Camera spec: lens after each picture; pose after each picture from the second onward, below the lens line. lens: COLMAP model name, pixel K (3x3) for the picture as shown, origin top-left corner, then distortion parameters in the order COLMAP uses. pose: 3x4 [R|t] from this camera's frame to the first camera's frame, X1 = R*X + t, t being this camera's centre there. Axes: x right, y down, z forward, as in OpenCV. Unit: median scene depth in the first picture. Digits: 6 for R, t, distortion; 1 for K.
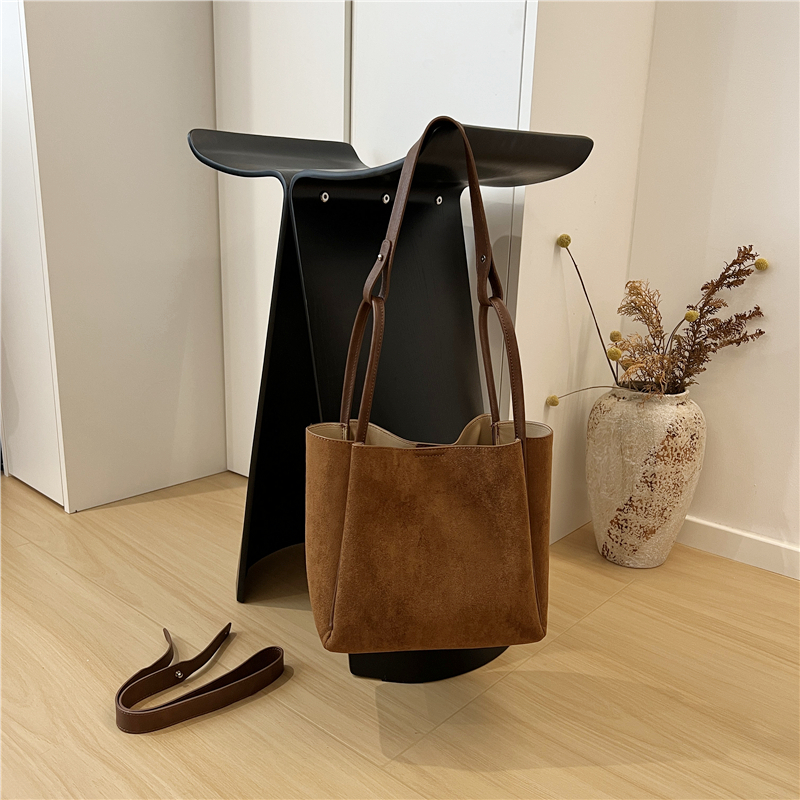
lens RADIAL K [[834.4, 0, 397.5], [0, 834.4, 400.1], [0, 0, 1]] dist [-0.006783, 0.000000]
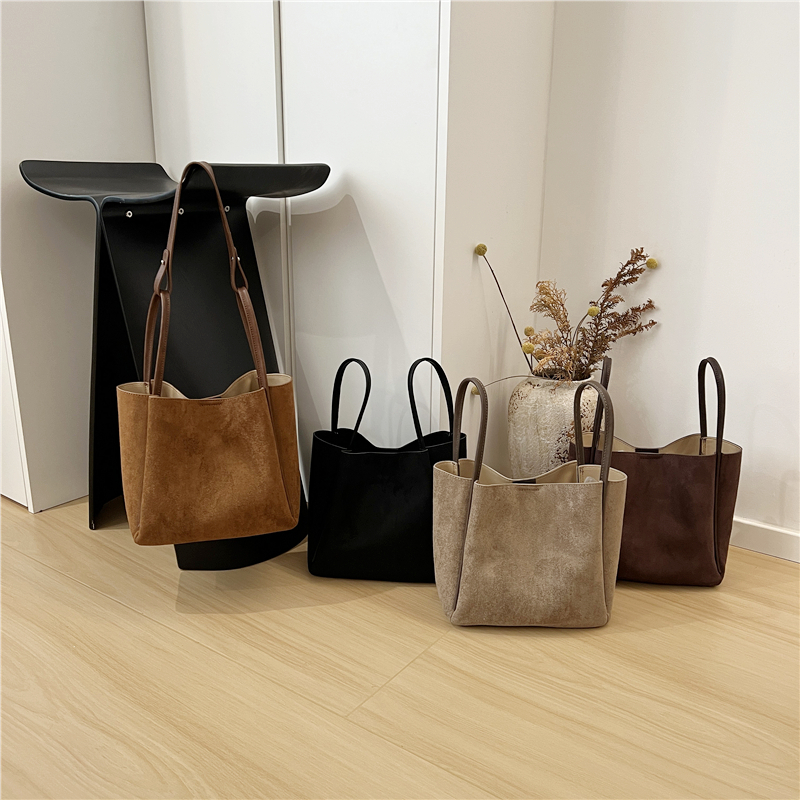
lens RADIAL K [[834.4, 0, 403.8], [0, 834.4, 396.7], [0, 0, 1]] dist [-0.006783, 0.000000]
pose [[0.994654, -0.046048, 0.092433, -0.017229], [0.042813, 0.998410, 0.036679, -0.036597], [-0.093975, -0.032525, 0.995043, -0.116858]]
